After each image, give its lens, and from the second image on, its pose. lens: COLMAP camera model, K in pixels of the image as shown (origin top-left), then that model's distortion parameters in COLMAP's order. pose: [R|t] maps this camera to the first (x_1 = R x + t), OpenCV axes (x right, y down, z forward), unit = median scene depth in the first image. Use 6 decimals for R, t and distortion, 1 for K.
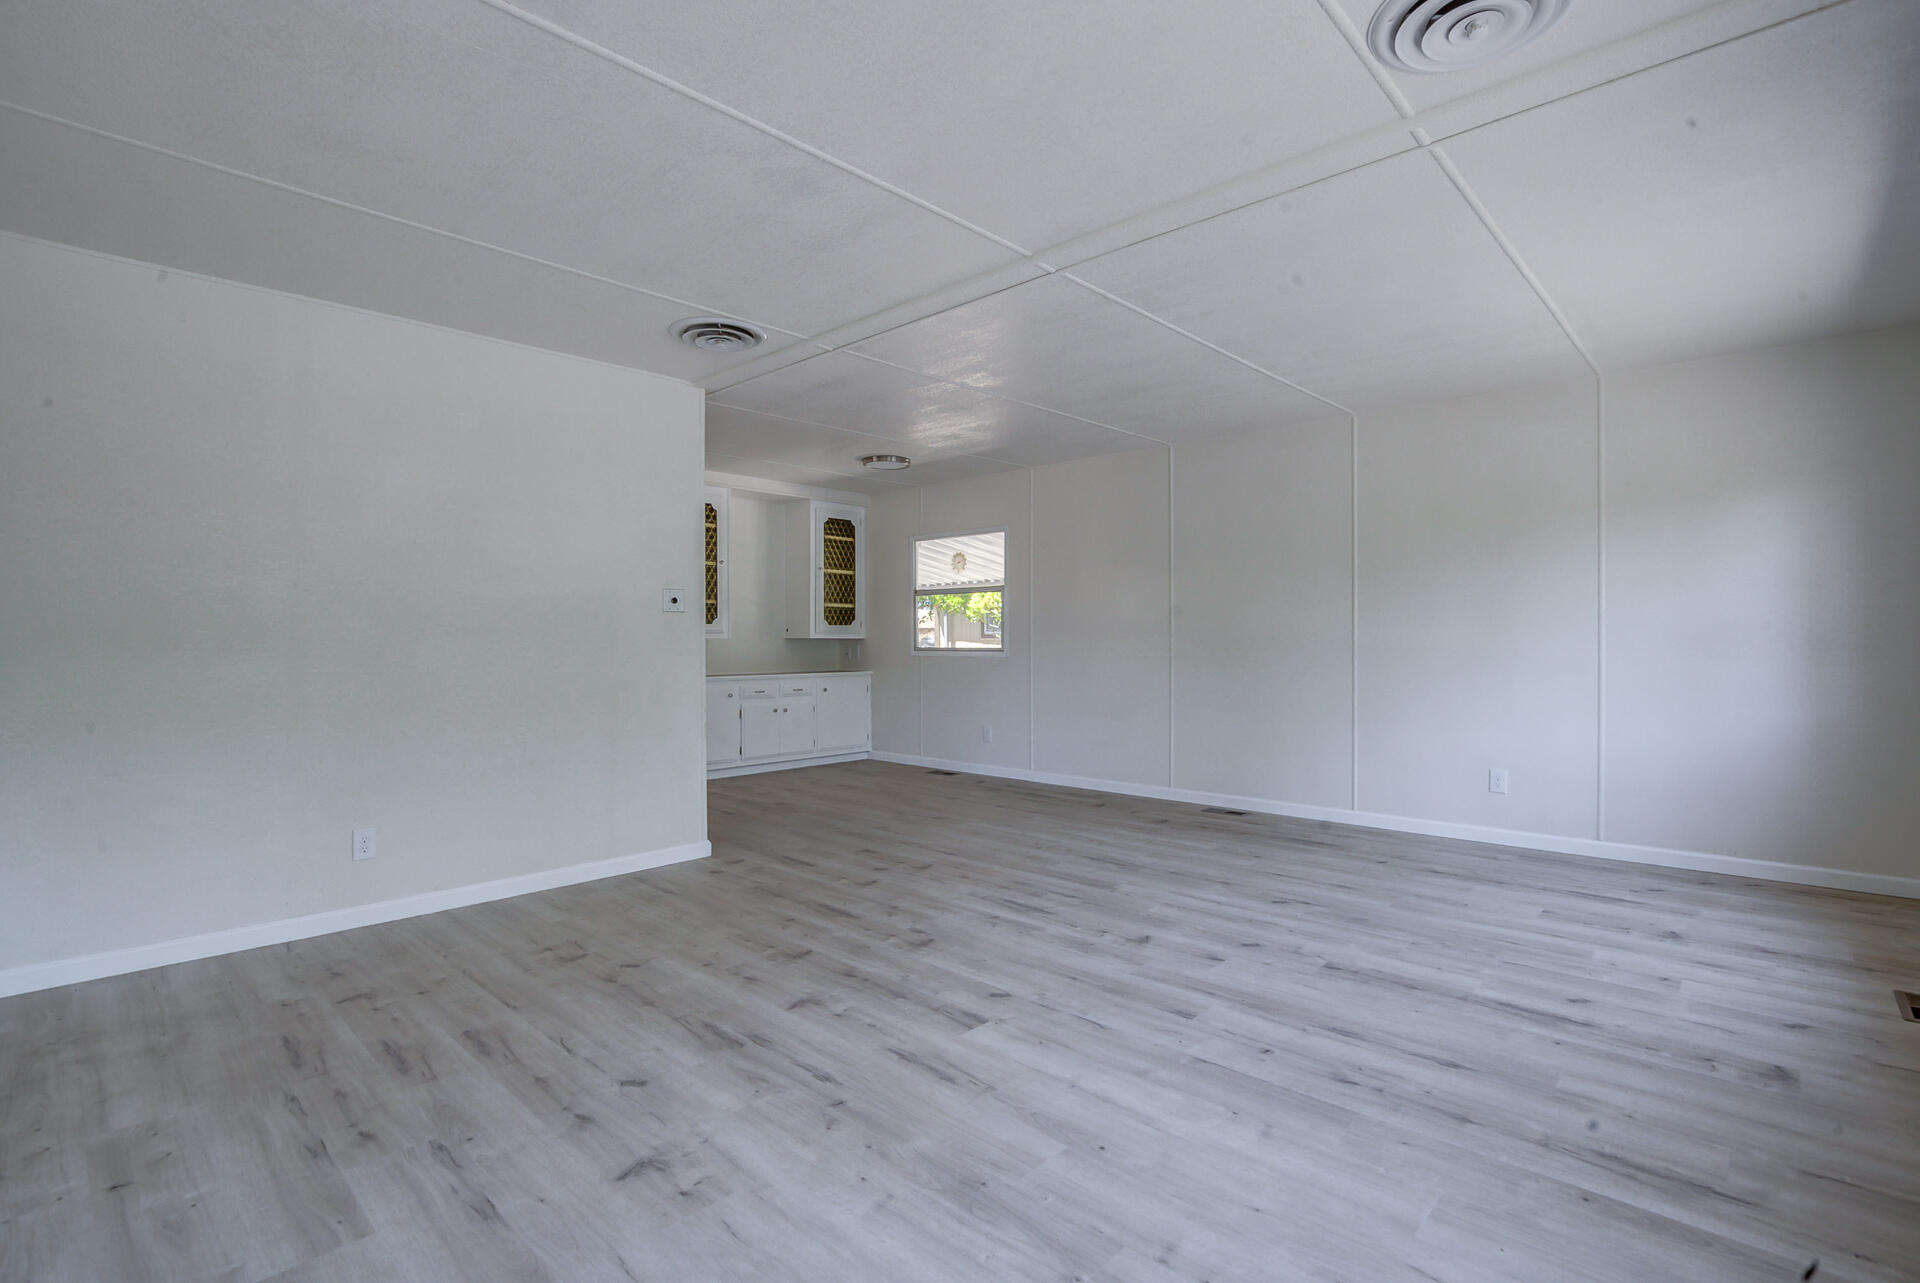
lens RADIAL K [[897.5, 0, 966.2], [0, 897.5, 648.7], [0, 0, 1]] dist [-0.035576, 0.007098]
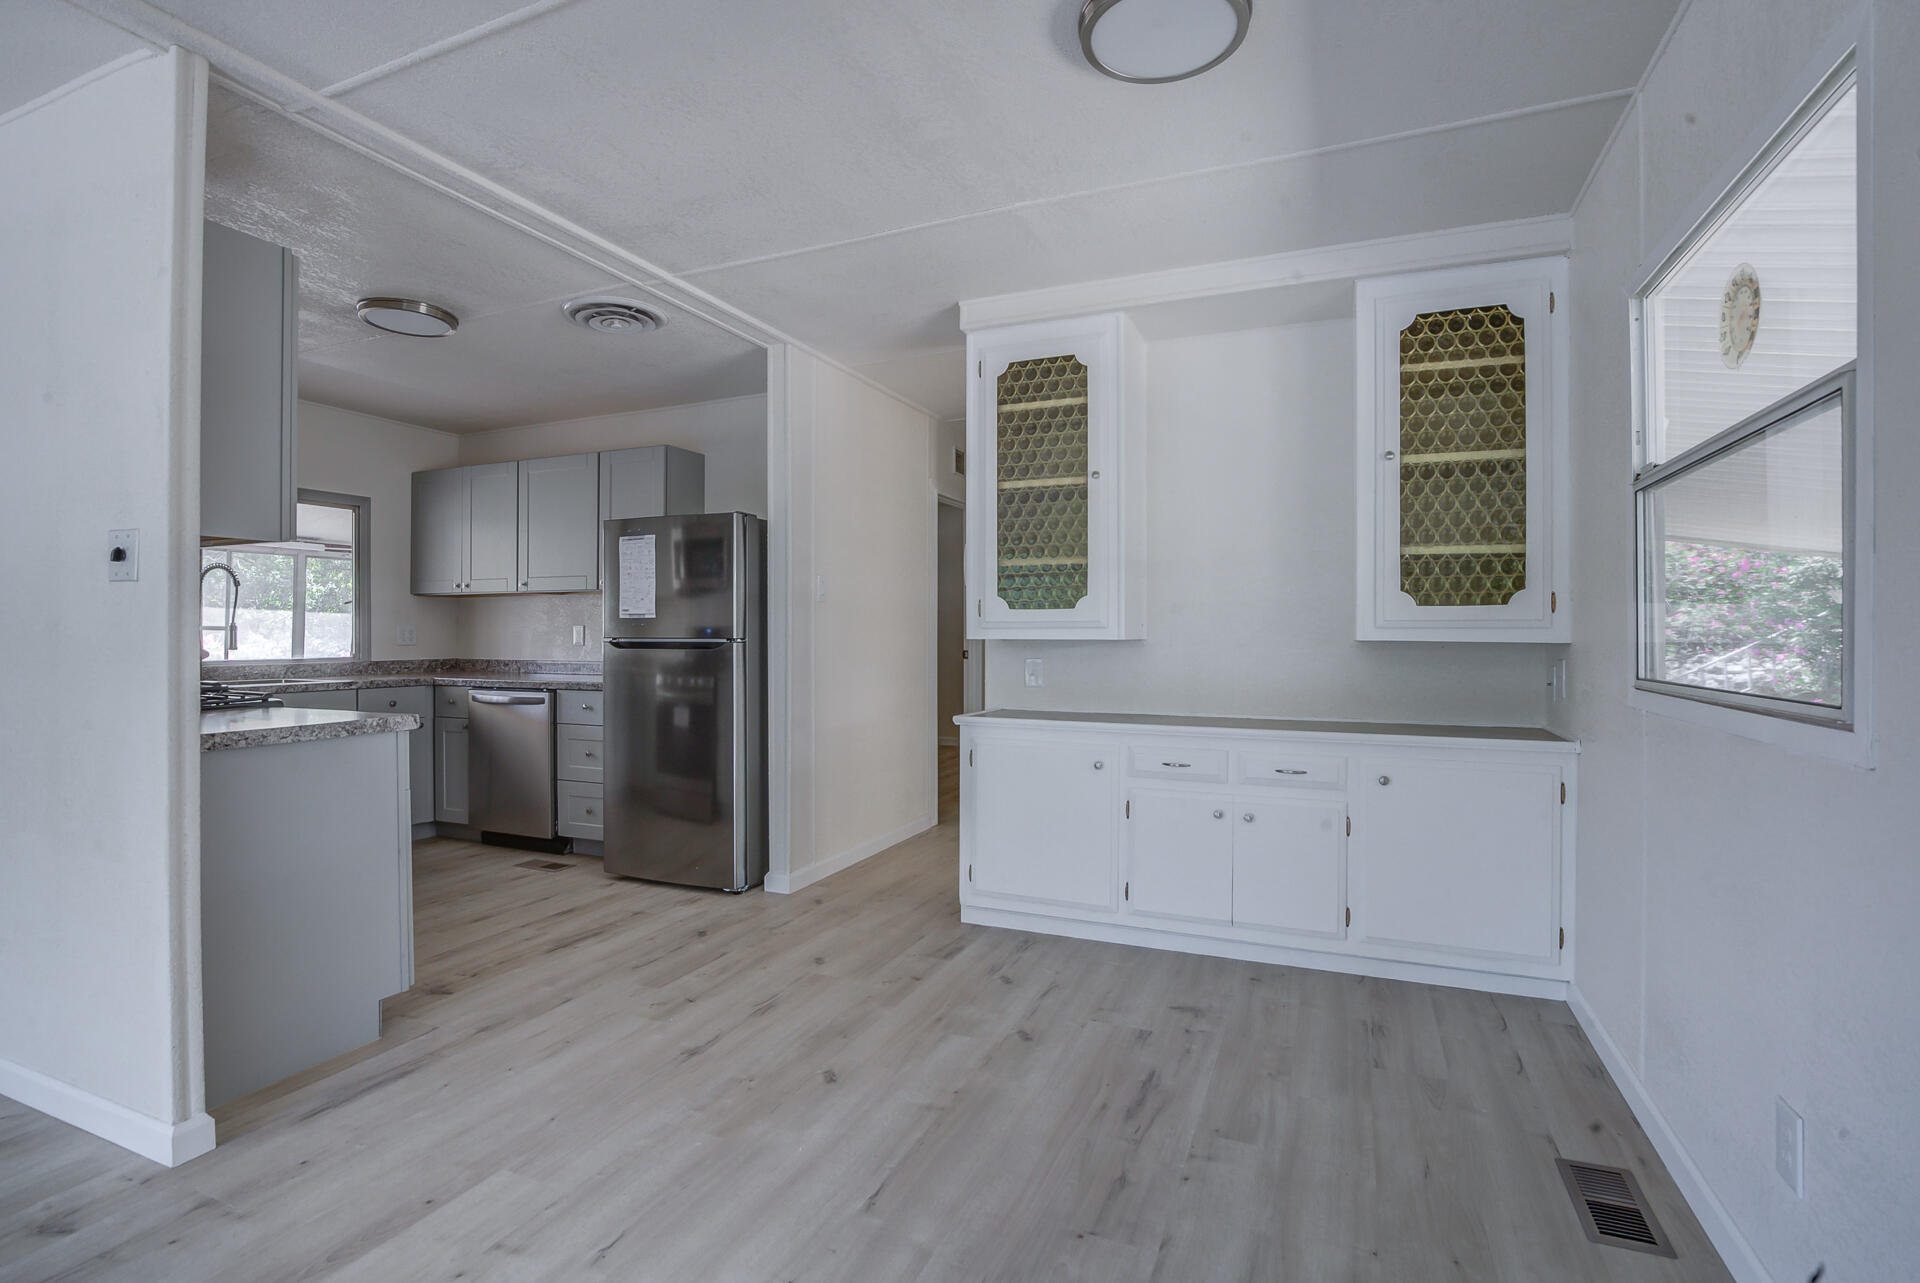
lens RADIAL K [[888.0, 0, 966.0], [0, 888.0, 630.5], [0, 0, 1]] dist [-0.035028, 0.000352]
pose [[0.343517, 0.001435, -0.939145, 0.282463], [-0.014221, 0.999892, -0.003674, -0.027513], [0.939039, 0.014618, 0.343501, 1.621600]]
